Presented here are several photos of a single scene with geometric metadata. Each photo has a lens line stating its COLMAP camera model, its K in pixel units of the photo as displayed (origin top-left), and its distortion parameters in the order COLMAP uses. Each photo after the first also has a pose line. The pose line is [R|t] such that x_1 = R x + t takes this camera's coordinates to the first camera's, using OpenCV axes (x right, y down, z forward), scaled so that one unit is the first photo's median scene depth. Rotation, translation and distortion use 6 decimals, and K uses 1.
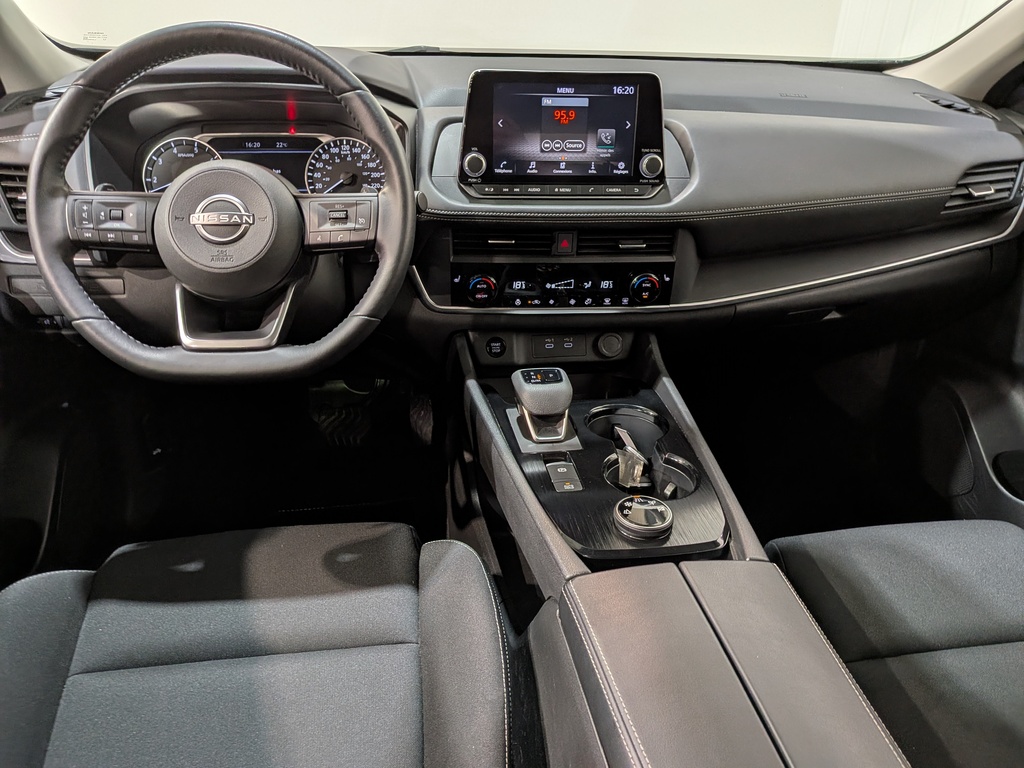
lens RADIAL K [[753.0, 0, 512.0], [0, 753.0, 392.6], [0, 0, 1]] dist [0.074529, -0.137927]
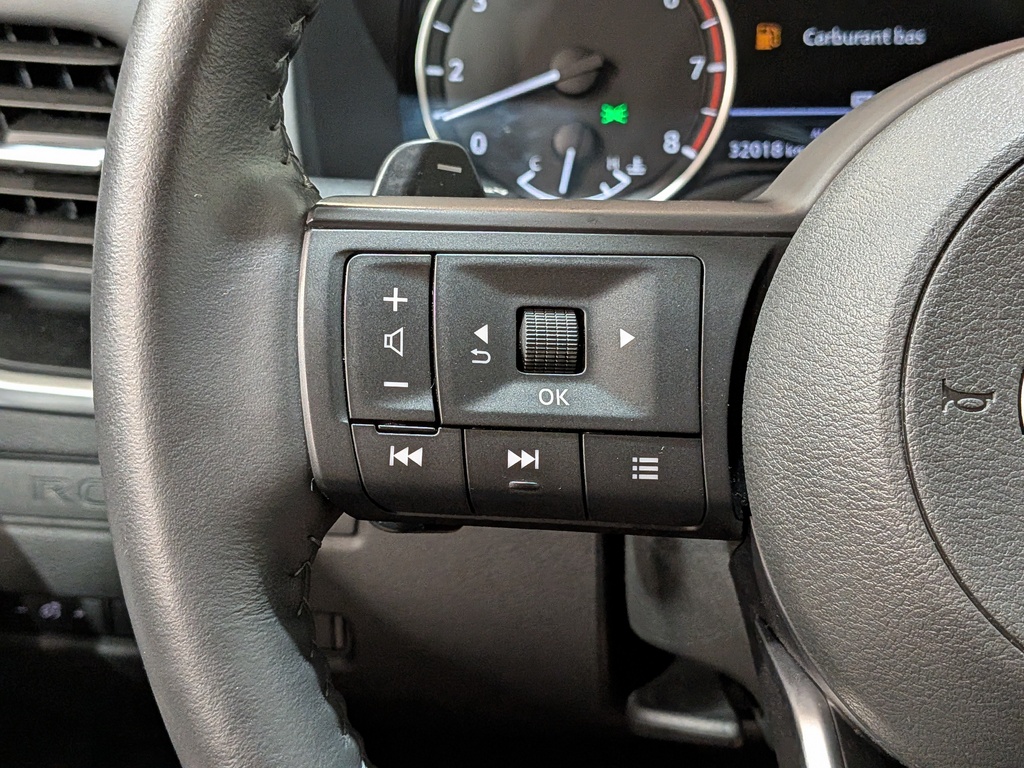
lens RADIAL K [[1521.3, 0, 515.0], [0, 1521.3, 399.1], [0, 0, 1]] dist [0.106879, -0.078719]
pose [[0.982100, 0.052073, -0.181022, -0.366652], [-0.054922, 0.998433, -0.010759, -0.170421], [0.180178, 0.020509, 0.983420, 0.511449]]
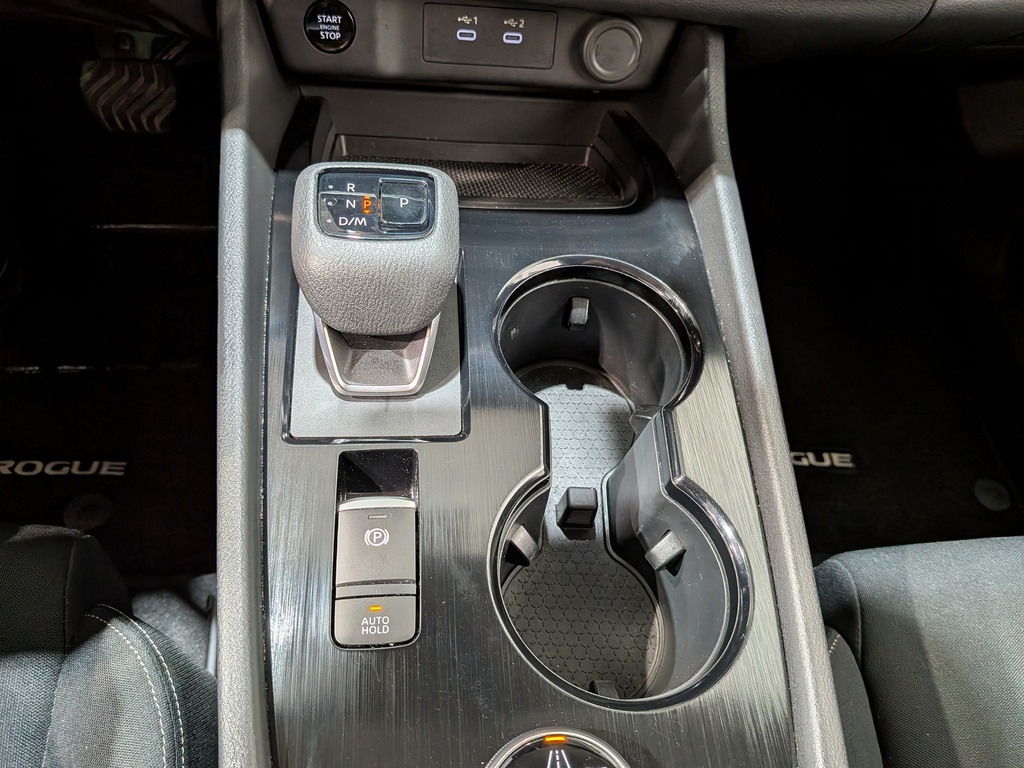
lens RADIAL K [[756.9, 0, 512.0], [0, 756.9, 384.0], [0, 0, 1]] dist [0.068654, -0.127688]
pose [[0.992904, 0.111827, 0.040455, 0.088531], [-0.117339, 0.865980, 0.486117, -0.115017], [0.019328, -0.487415, 0.872957, 0.603408]]
